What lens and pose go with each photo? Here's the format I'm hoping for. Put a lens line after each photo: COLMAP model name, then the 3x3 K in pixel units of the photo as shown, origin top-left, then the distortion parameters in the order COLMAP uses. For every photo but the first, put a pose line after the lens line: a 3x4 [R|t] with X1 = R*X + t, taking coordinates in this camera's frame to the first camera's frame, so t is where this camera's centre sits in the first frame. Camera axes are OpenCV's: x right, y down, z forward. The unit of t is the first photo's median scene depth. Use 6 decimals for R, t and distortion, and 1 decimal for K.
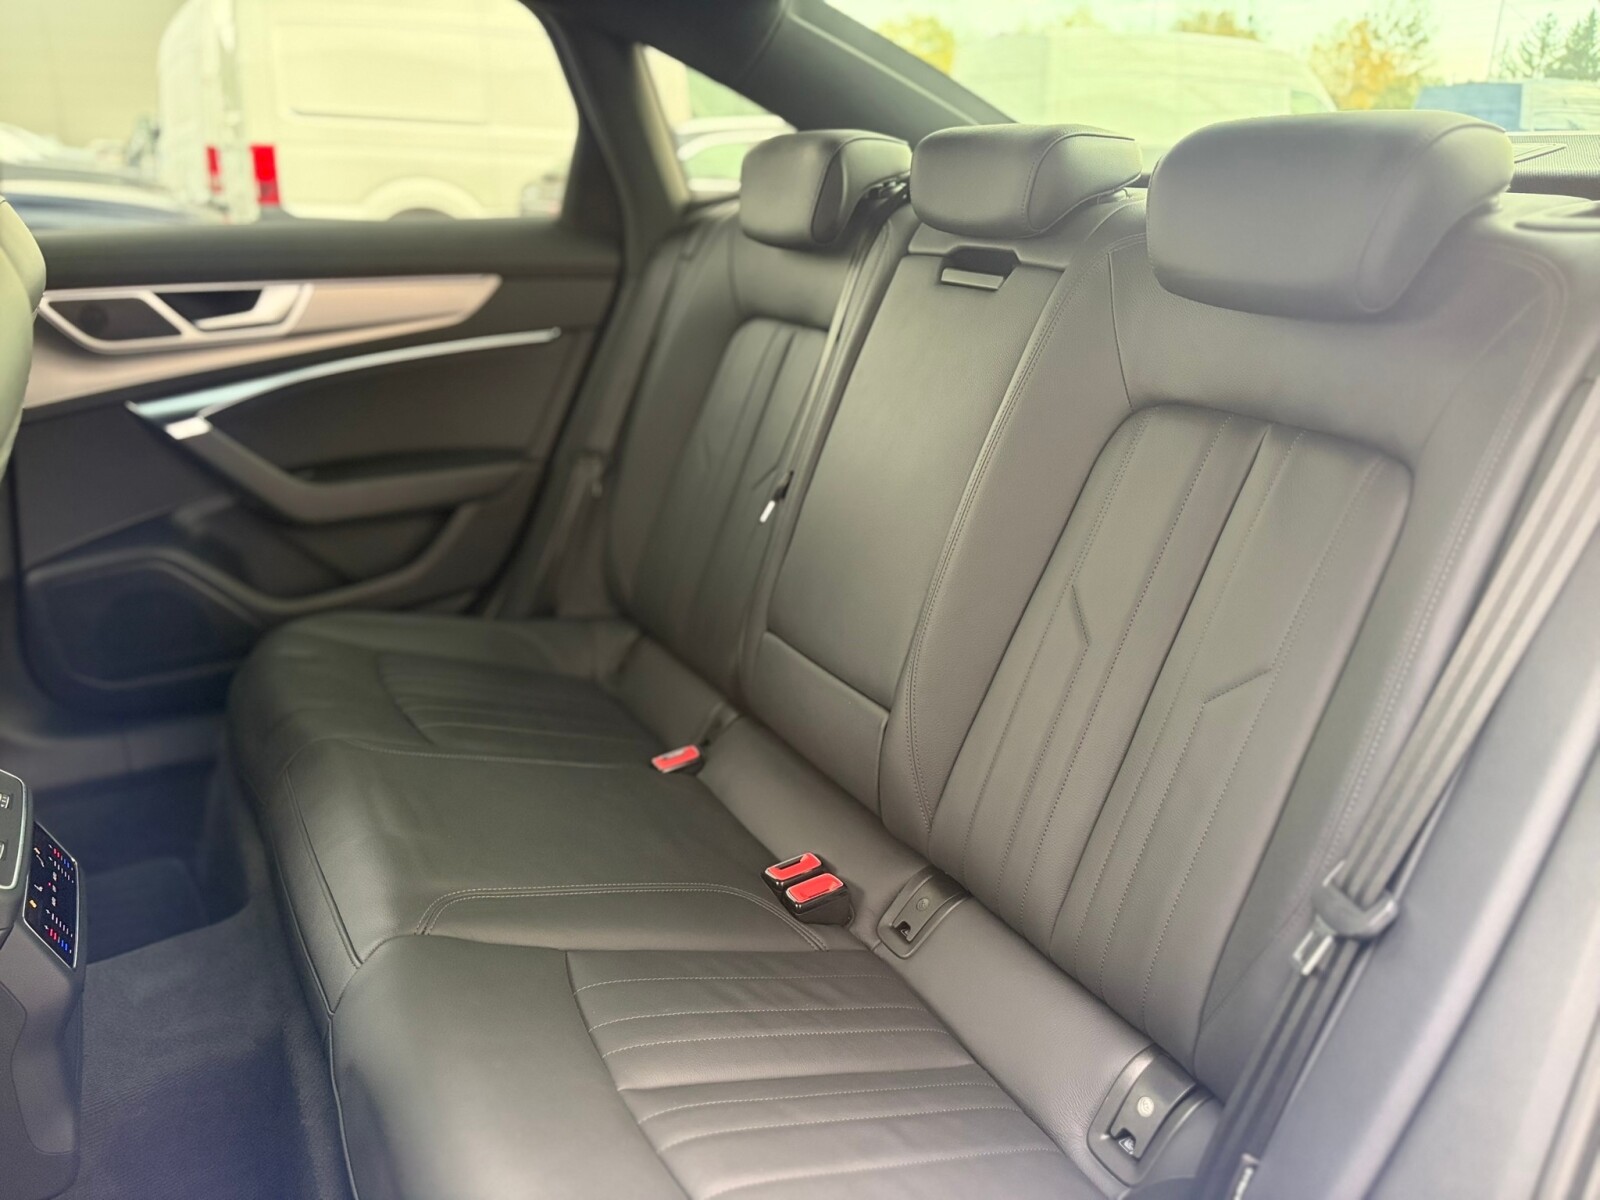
lens RADIAL K [[1226.7, 0, 802.8], [0, 1226.7, 606.6], [0, 0, 1]] dist [0.014239, 0.003239]
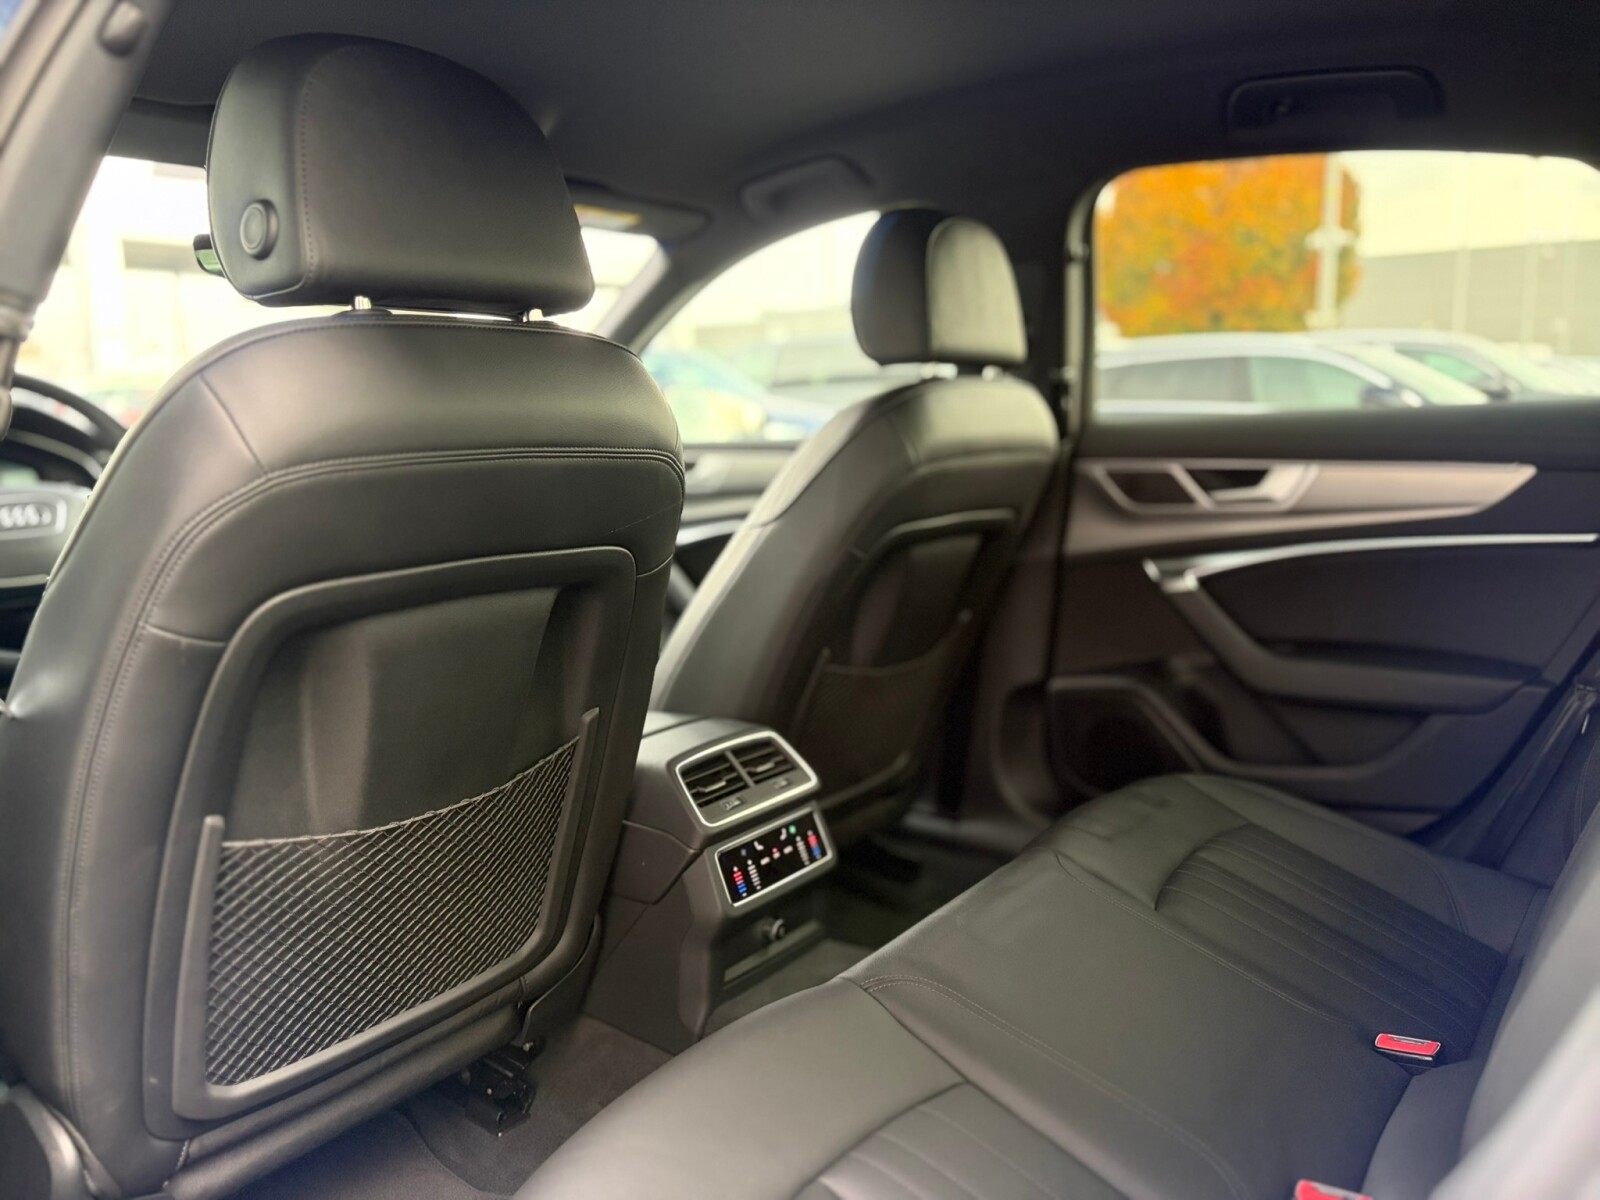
lens RADIAL K [[1236.8, 0, 794.7], [0, 1236.8, 618.4], [0, 0, 1]] dist [0.050963, -0.071356]
pose [[0.387096, 0.144248, -0.910686, 0.394637], [-0.289928, 0.956630, 0.028289, -0.045177], [0.875271, 0.253082, 0.412129, 0.229625]]
